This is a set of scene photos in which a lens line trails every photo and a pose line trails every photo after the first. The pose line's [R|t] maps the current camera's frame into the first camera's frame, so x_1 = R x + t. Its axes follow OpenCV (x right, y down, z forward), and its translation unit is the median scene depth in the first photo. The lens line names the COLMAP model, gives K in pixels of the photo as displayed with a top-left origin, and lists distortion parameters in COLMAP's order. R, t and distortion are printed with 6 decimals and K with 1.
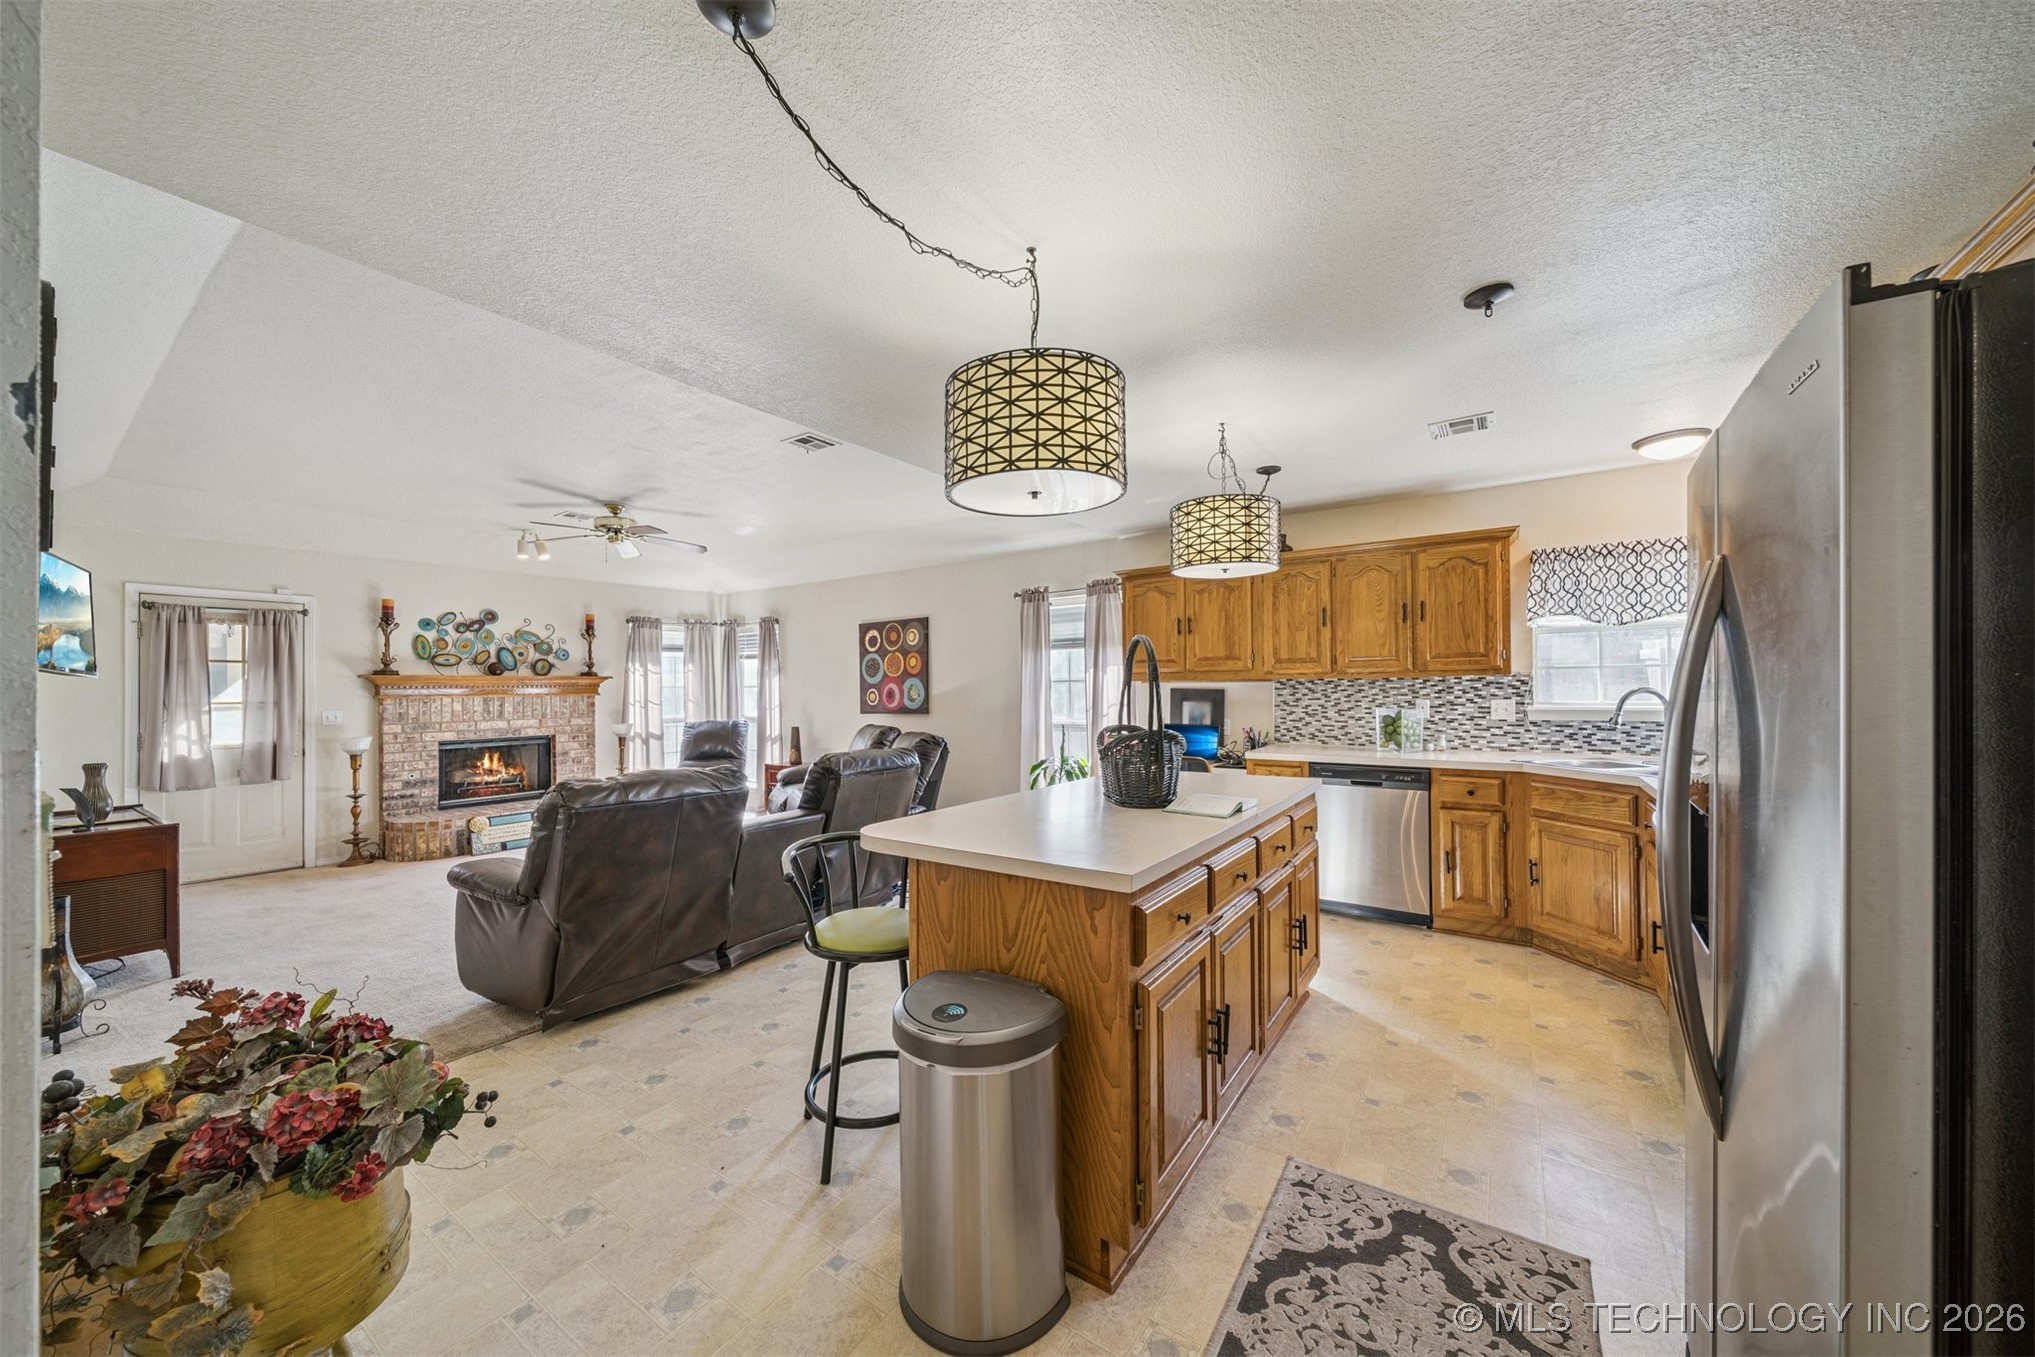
lens RADIAL K [[713.5, 0, 1024.8], [0, 713.5, 684.3], [0, 0, 1]] dist [-0.010603, -0.000173]
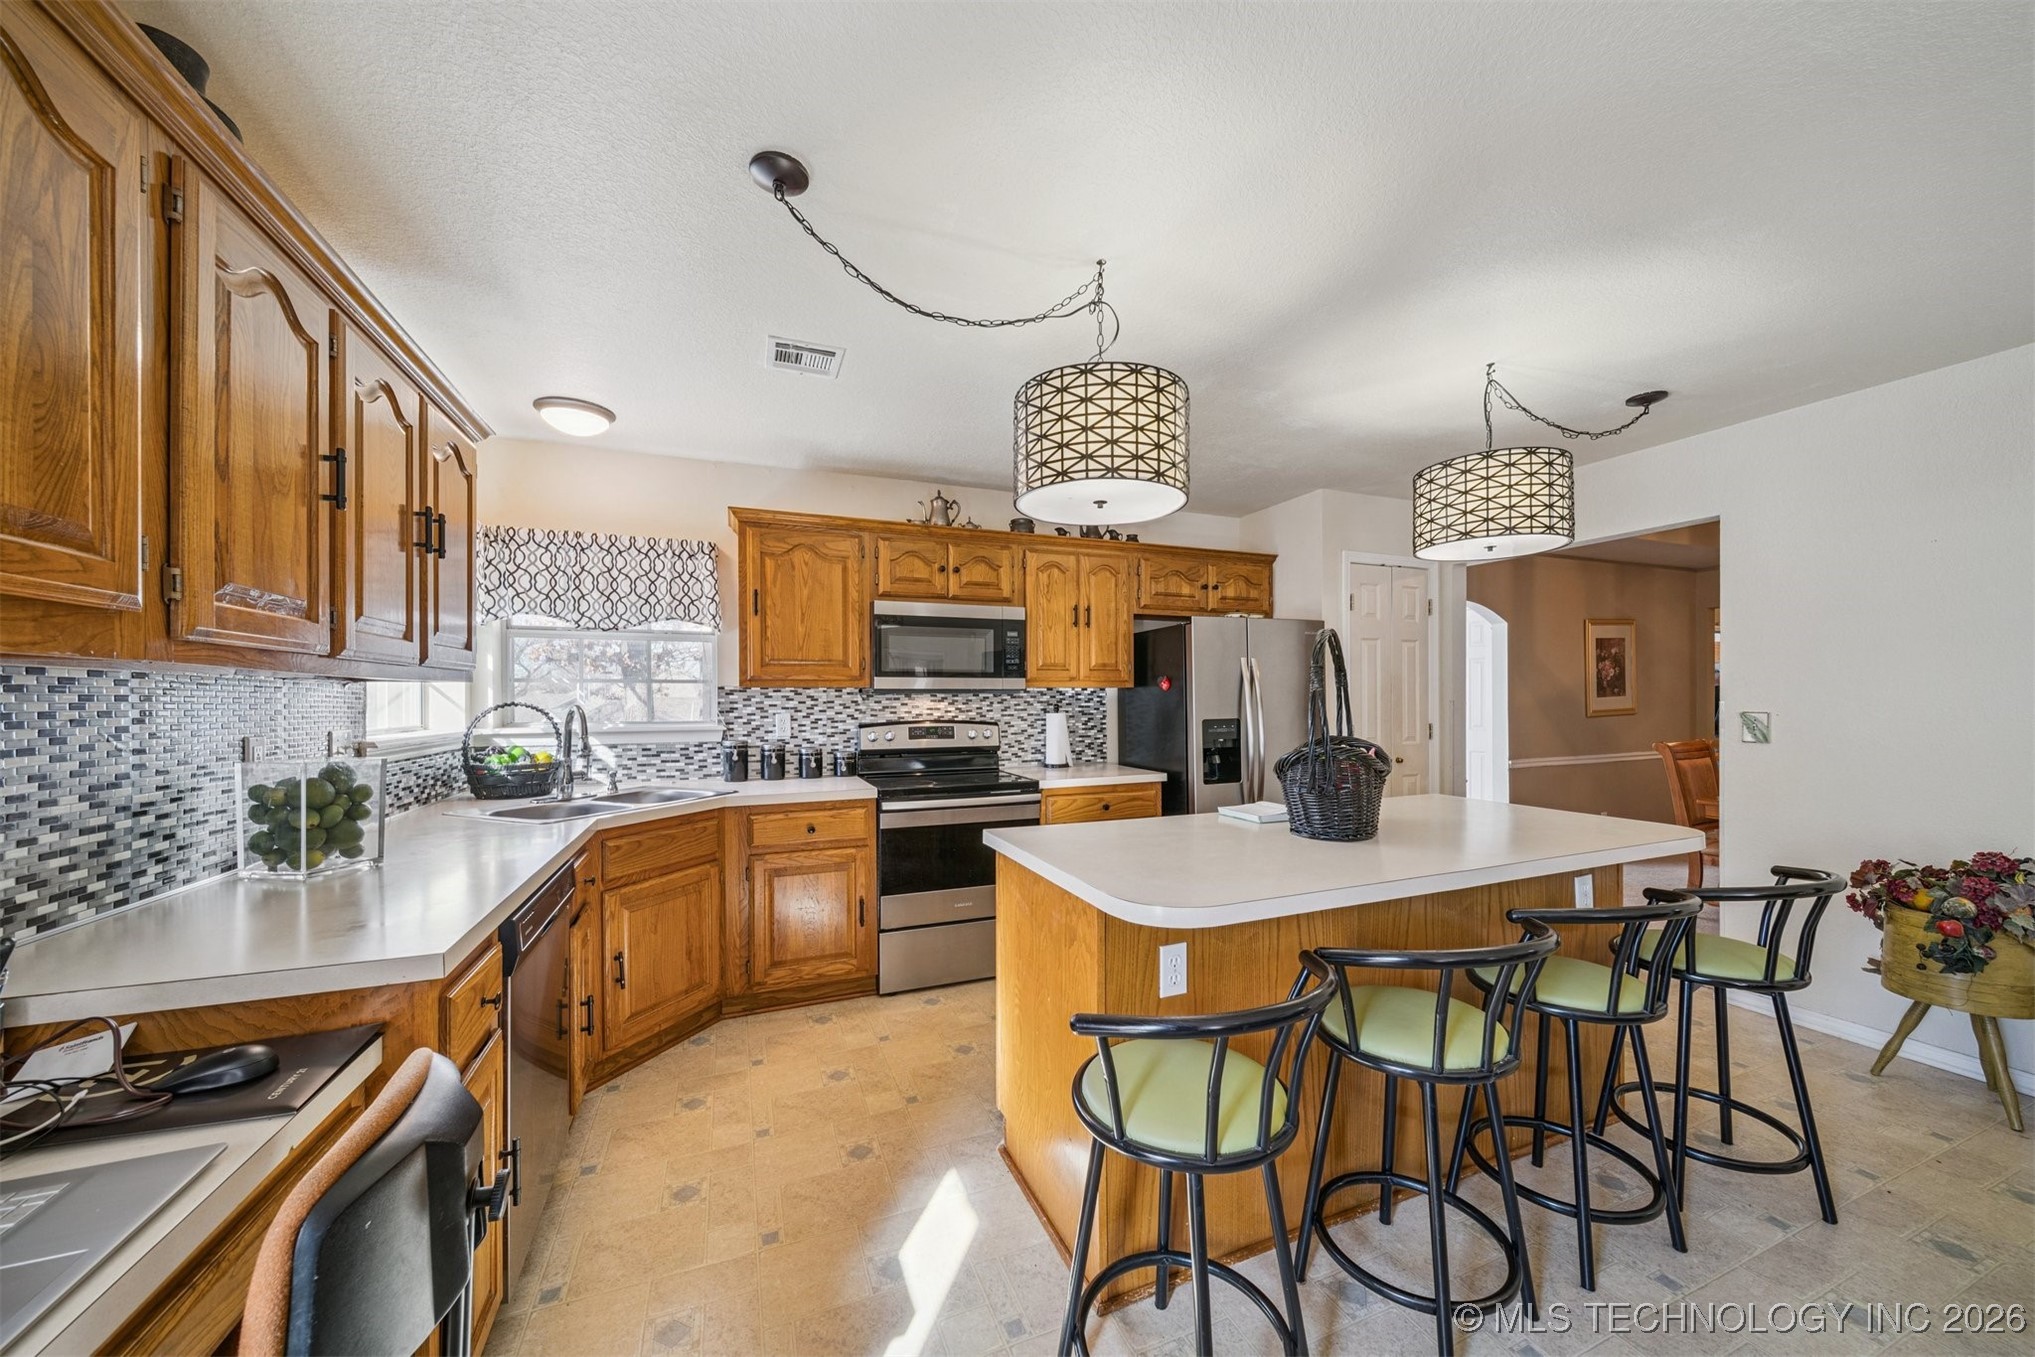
lens RADIAL K [[717.8, 0, 1018.8], [0, 717.8, 699.0], [0, 0, 1]] dist [-0.006746, -0.000087]
pose [[-0.830001, 0.008676, 0.557695, -0.002696], [0.001111, 0.999903, -0.013902, 0.005144], [-0.557761, -0.010920, -0.829930, 0.821013]]
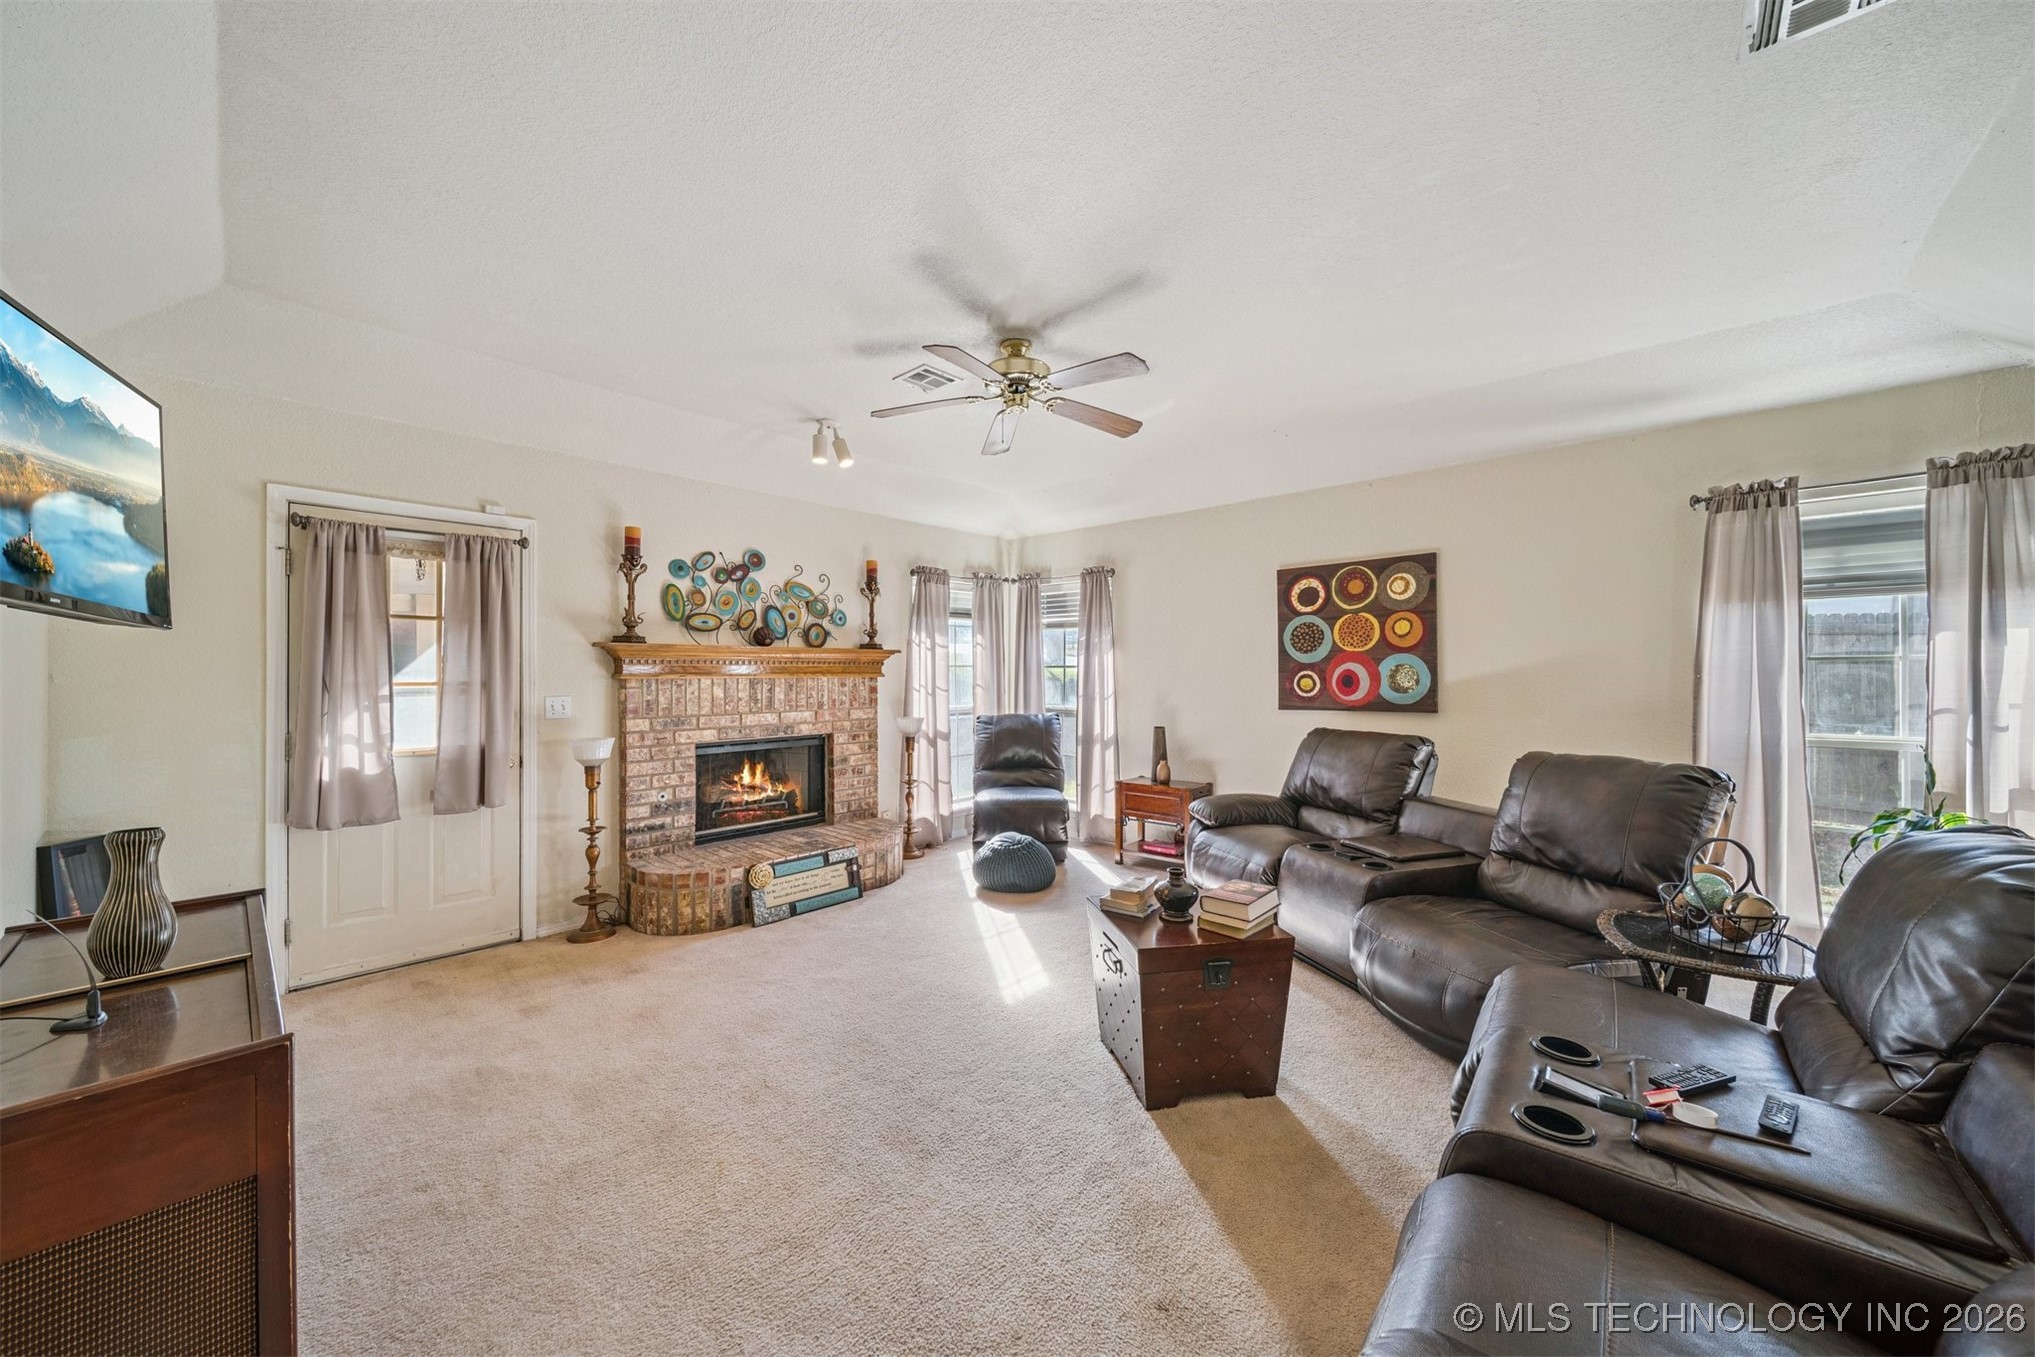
lens RADIAL K [[713.6, 0, 1013.7], [0, 713.6, 675.5], [0, 0, 1]] dist [-0.003184, -0.000183]
pose [[0.988934, 0.009599, -0.148046, -0.454418], [-0.008305, 0.999922, 0.009353, 0.007821], [0.148124, -0.008020, 0.988936, 0.399960]]
